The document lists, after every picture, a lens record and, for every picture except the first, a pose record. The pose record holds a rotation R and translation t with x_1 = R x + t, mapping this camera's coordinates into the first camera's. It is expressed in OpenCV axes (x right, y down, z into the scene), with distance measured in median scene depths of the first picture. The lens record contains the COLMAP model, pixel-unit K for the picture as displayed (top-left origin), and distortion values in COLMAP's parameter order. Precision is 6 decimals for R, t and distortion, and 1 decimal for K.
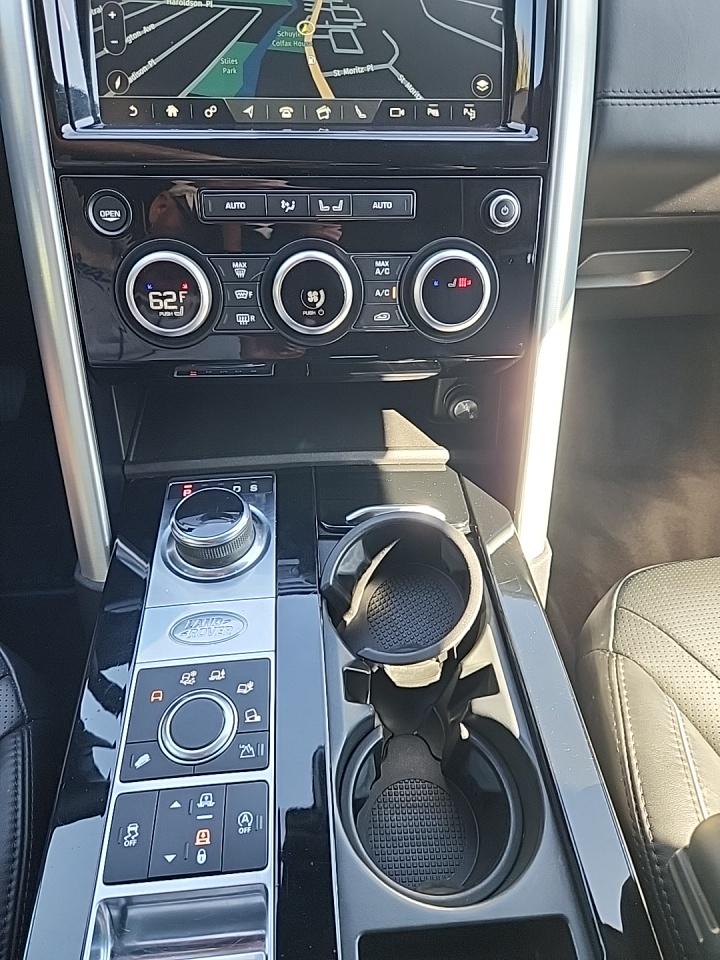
lens RADIAL K [[652.9, 0, 360.5], [0, 652.9, 485.5], [0, 0, 1]] dist [0.025164, -0.024609]
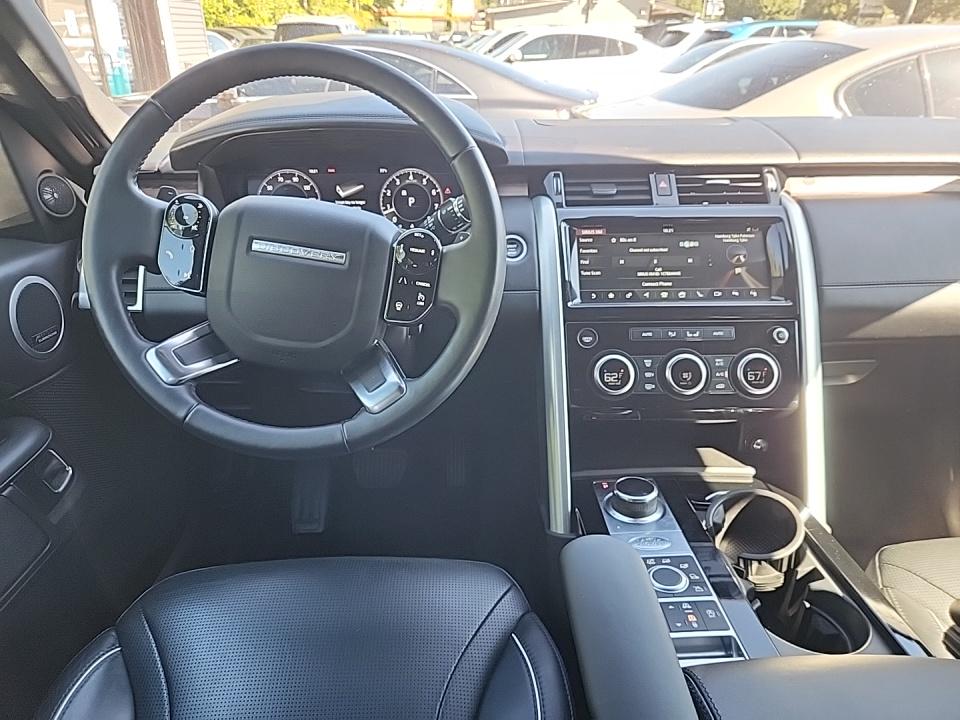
lens RADIAL K [[652.9, 0, 473.1], [0, 652.9, 357.5], [0, 0, 1]] dist [0.025164, -0.024609]
pose [[0.996208, -0.008016, -0.086638, -0.551183], [-0.027191, 0.917189, -0.397524, 0.474668], [0.082650, 0.398372, 0.913493, -0.901460]]
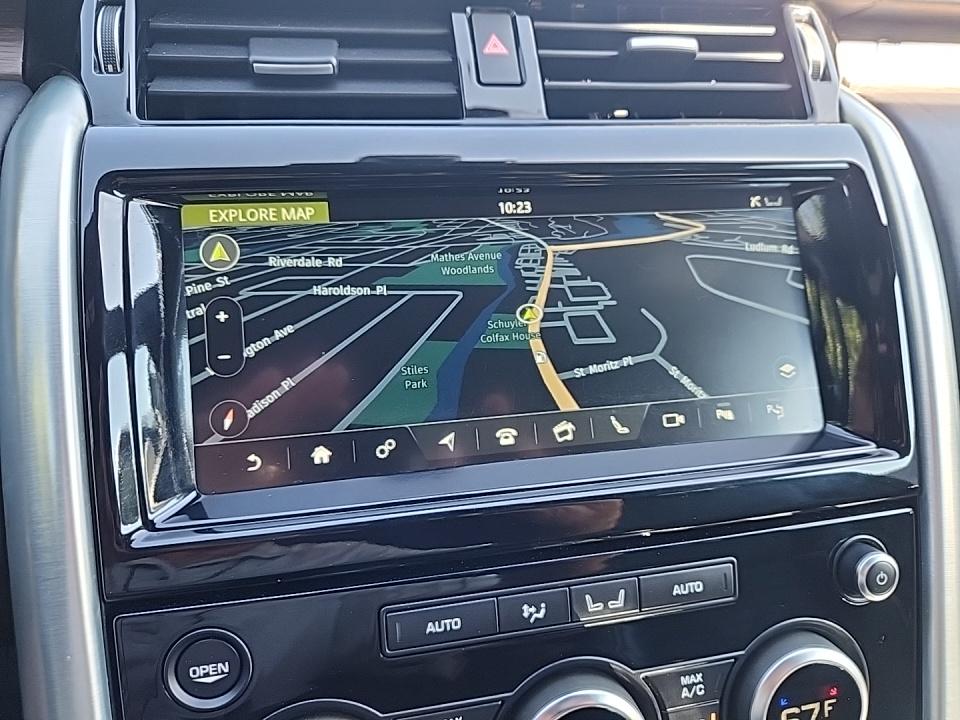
lens RADIAL K [[652.9, 0, 482.6], [0, 652.9, 352.3], [0, 0, 1]] dist [0.025164, -0.024609]
pose [[0.991961, -0.056397, 0.113285, -0.203268], [0.085015, 0.960090, -0.266457, -0.487956], [-0.093736, 0.273946, 0.957166, 0.393658]]
